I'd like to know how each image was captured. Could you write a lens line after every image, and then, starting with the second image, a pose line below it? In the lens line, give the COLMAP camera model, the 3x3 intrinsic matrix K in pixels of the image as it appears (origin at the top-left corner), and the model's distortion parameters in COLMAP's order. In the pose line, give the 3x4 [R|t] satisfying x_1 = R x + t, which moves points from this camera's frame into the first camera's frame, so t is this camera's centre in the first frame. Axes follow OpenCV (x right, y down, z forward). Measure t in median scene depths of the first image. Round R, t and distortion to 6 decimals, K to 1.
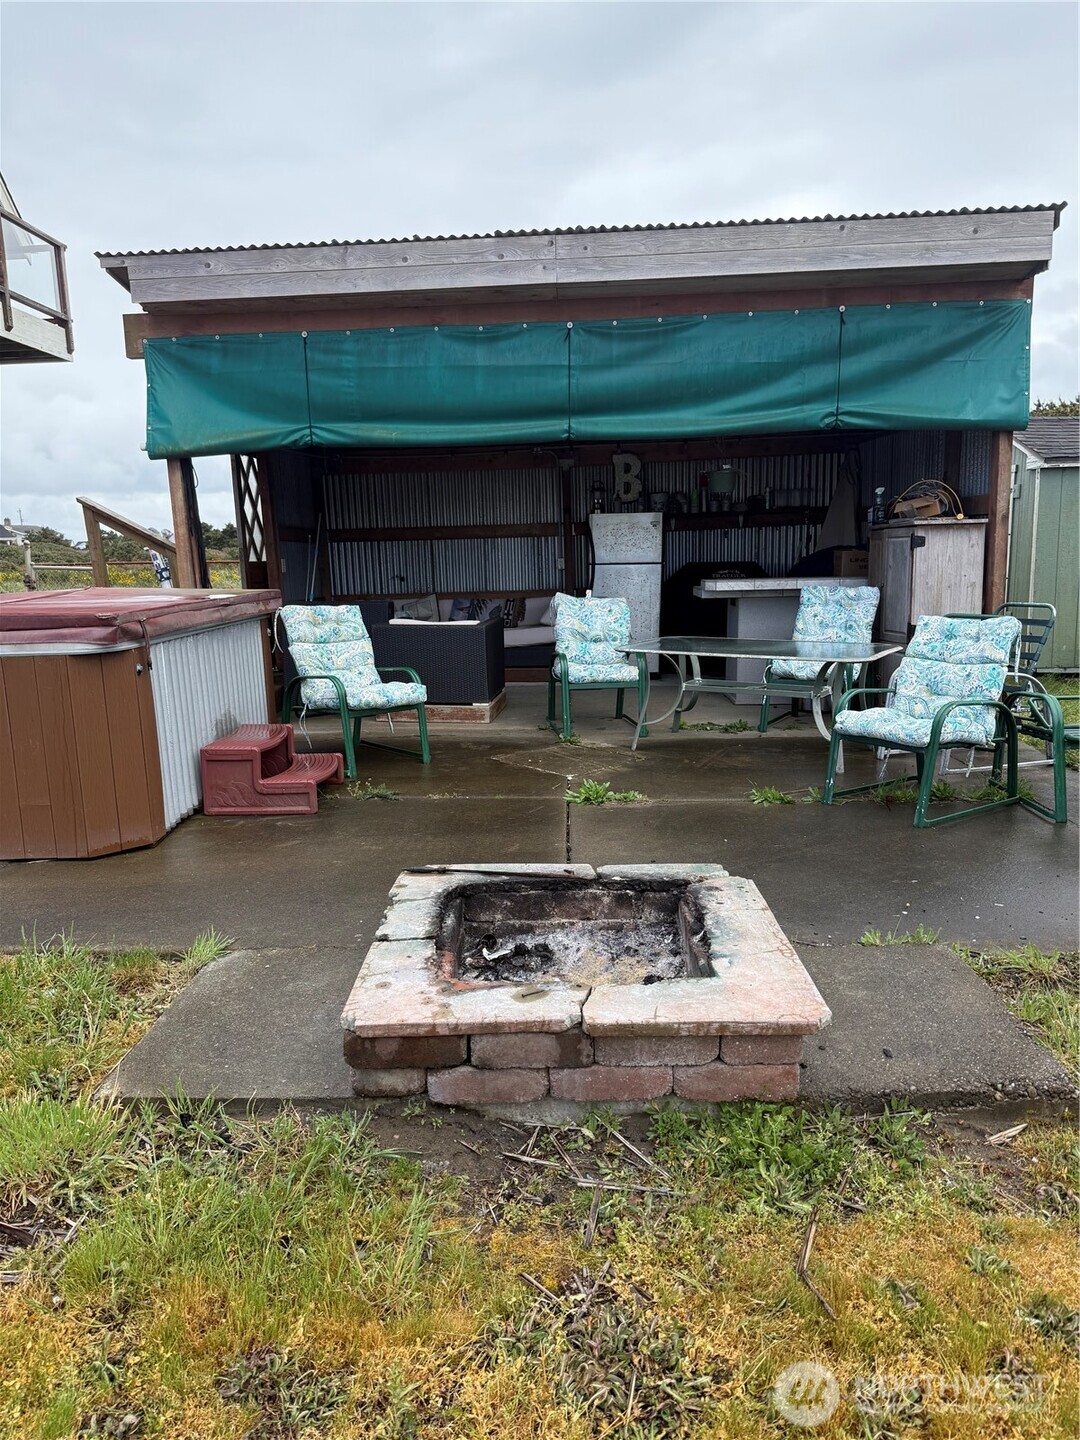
lens RADIAL K [[1031.8, 0, 540.0], [0, 1031.8, 720.0], [0, 0, 1]] dist [0.111113, -0.170758]
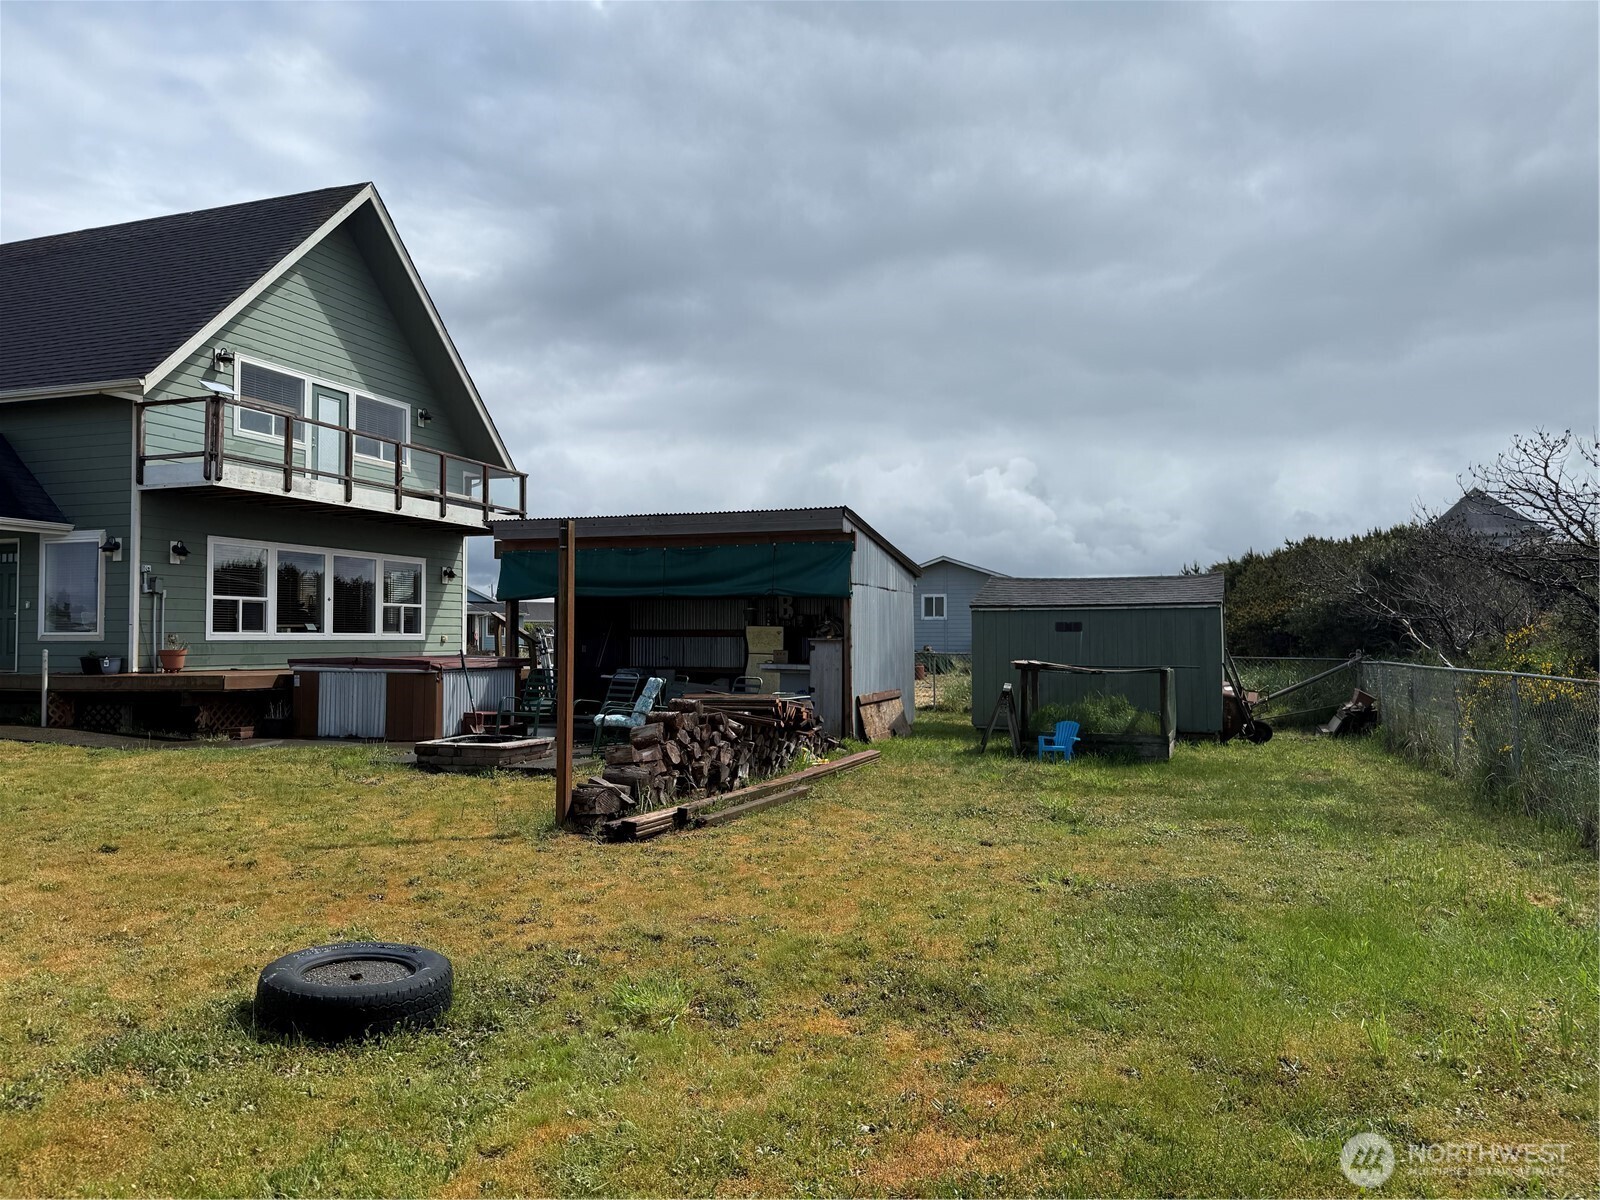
lens RADIAL K [[1143.1, 0, 802.4], [0, 1143.1, 589.5], [0, 0, 1]] dist [0.204297, -0.367154]
pose [[0.954983, 0.021951, -0.295849, 1.056103], [-0.082377, 0.977662, -0.193367, 0.170891], [0.284995, 0.209033, 0.935459, -1.243463]]
